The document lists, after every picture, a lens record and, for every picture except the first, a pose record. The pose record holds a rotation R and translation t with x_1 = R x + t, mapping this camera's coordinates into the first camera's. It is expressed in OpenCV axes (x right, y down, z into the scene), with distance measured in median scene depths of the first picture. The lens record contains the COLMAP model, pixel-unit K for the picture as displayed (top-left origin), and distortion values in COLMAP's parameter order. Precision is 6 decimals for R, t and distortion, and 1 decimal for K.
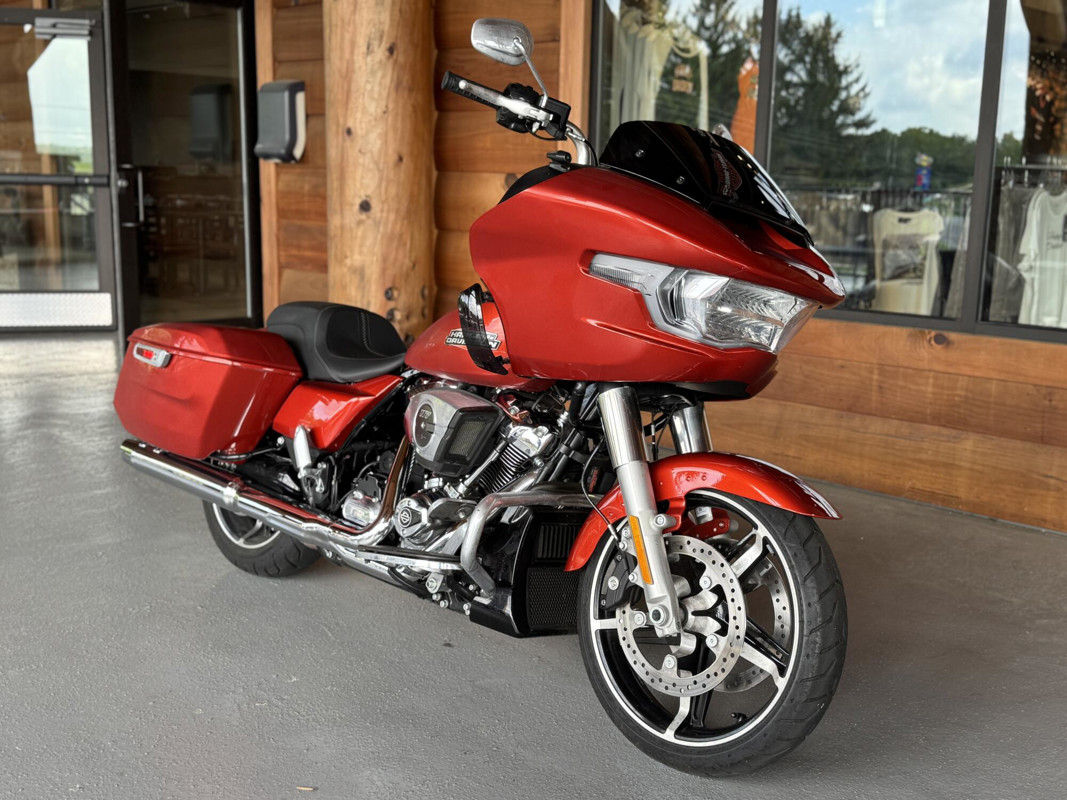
lens RADIAL K [[1208.4, 0, 533.5], [0, 1208.4, 400.0], [0, 0, 1]] dist [0.180442, -0.397801]
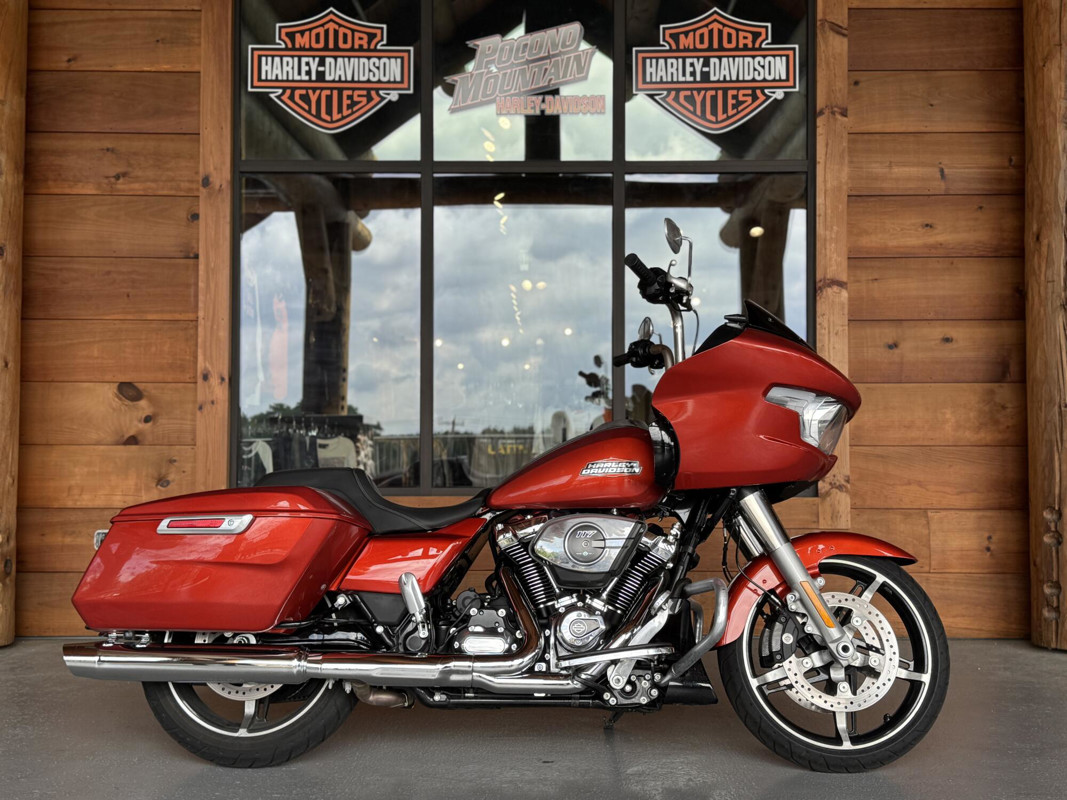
lens RADIAL K [[1208.4, 0, 533.5], [0, 1208.4, 400.0], [0, 0, 1]] dist [0.180442, -0.397801]
pose [[0.720610, 0.015017, 0.693178, -0.603131], [0.139867, 0.976063, -0.166547, 0.047160], [-0.679087, 0.216968, 0.701260, 0.122250]]
